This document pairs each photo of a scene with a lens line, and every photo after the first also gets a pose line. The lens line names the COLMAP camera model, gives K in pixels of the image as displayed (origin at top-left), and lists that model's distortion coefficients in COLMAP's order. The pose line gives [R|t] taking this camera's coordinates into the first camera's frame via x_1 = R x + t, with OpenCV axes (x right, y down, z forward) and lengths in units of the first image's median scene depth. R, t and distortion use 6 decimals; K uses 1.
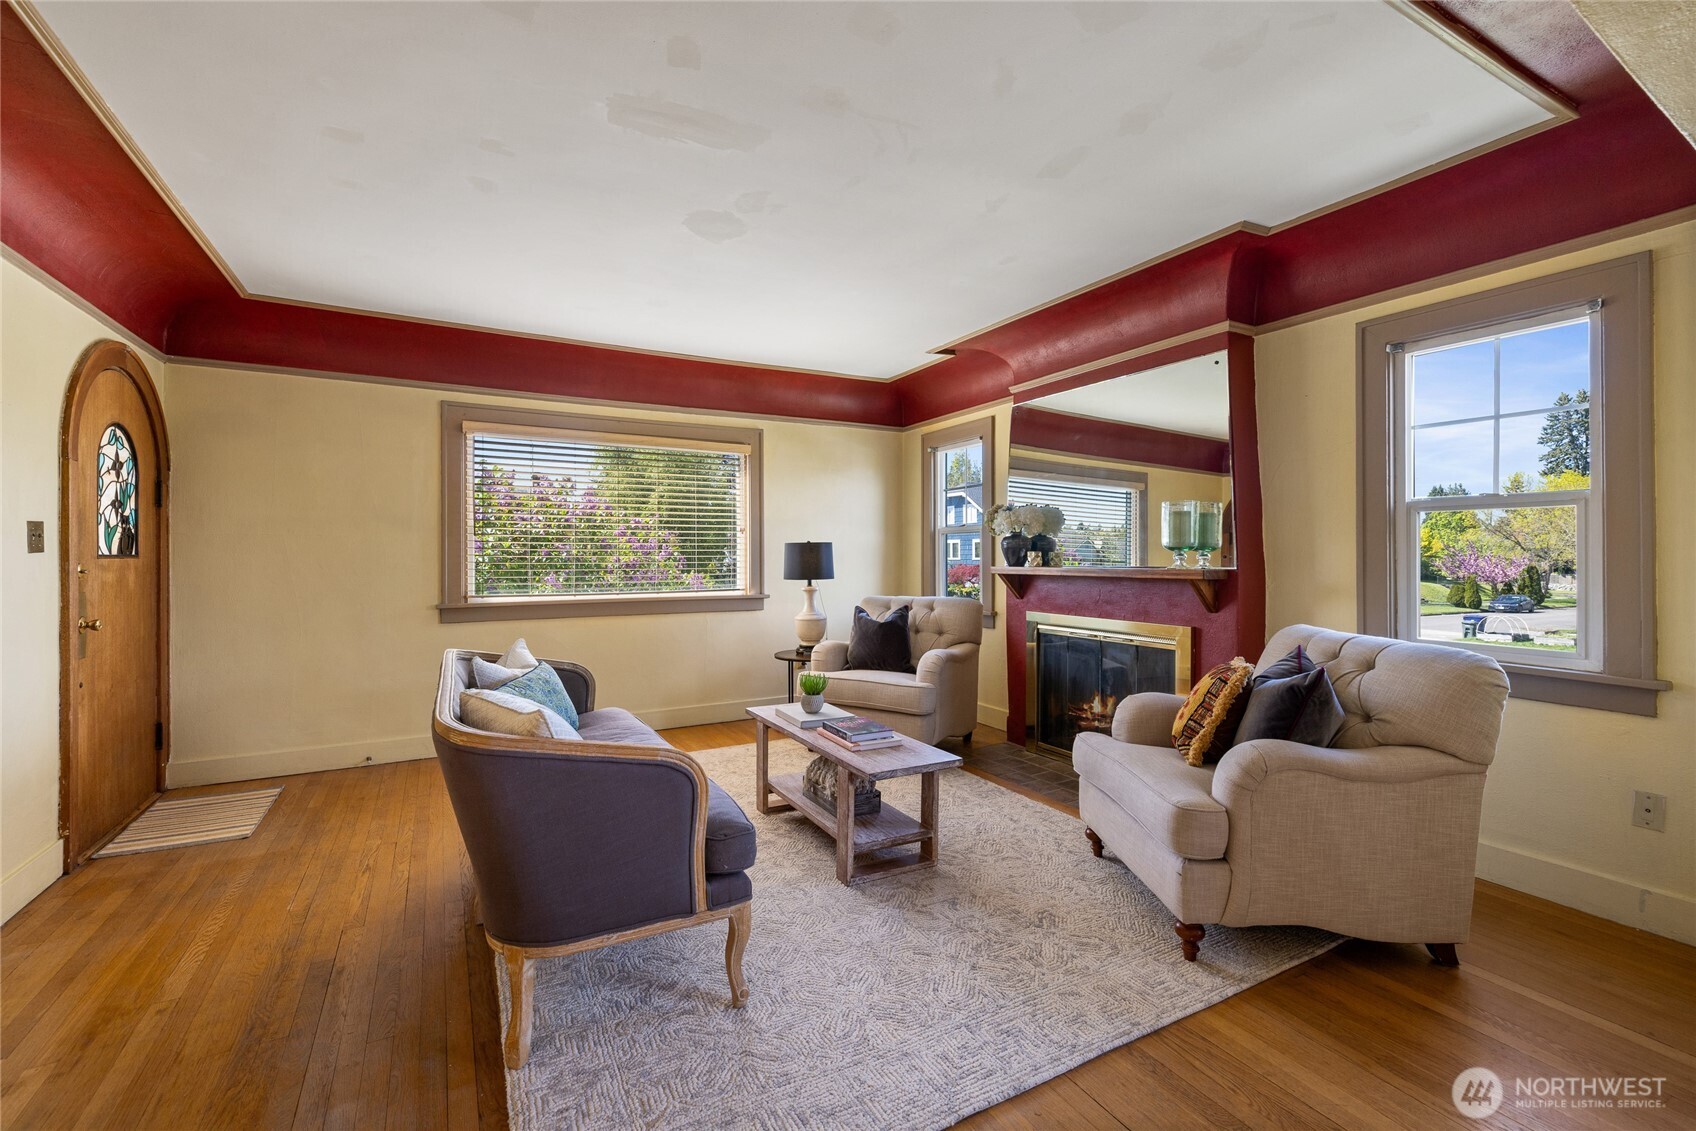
lens RADIAL K [[716.1, 0, 814.7], [0, 716.1, 555.4], [0, 0, 1]] dist [0.000108, 0.000302]
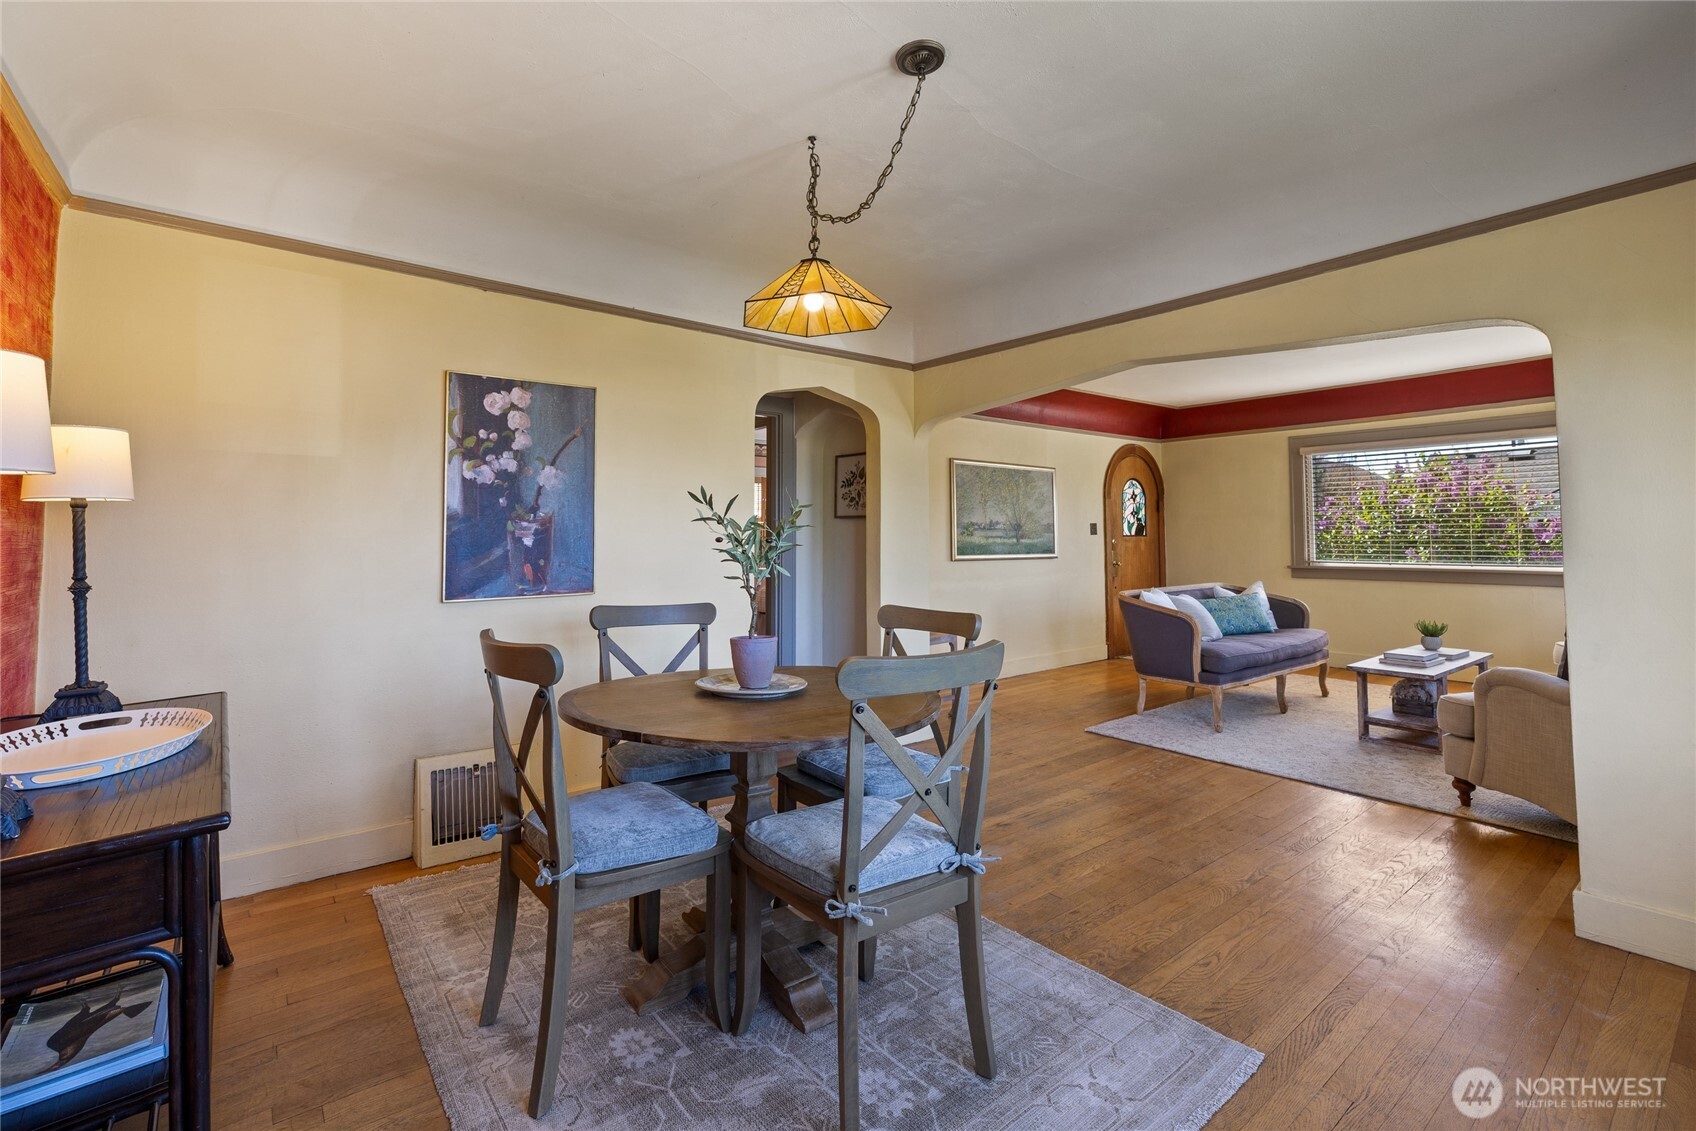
lens RADIAL K [[720.0, 0, 839.6], [0, 720.0, 533.1], [0, 0, 1]] dist [-0.001336, 0.000119]
pose [[0.184362, -0.004603, -0.982848, 1.146280], [0.008037, 0.999963, -0.003176, -0.007872], [0.982825, -0.007314, 0.184392, -0.364140]]
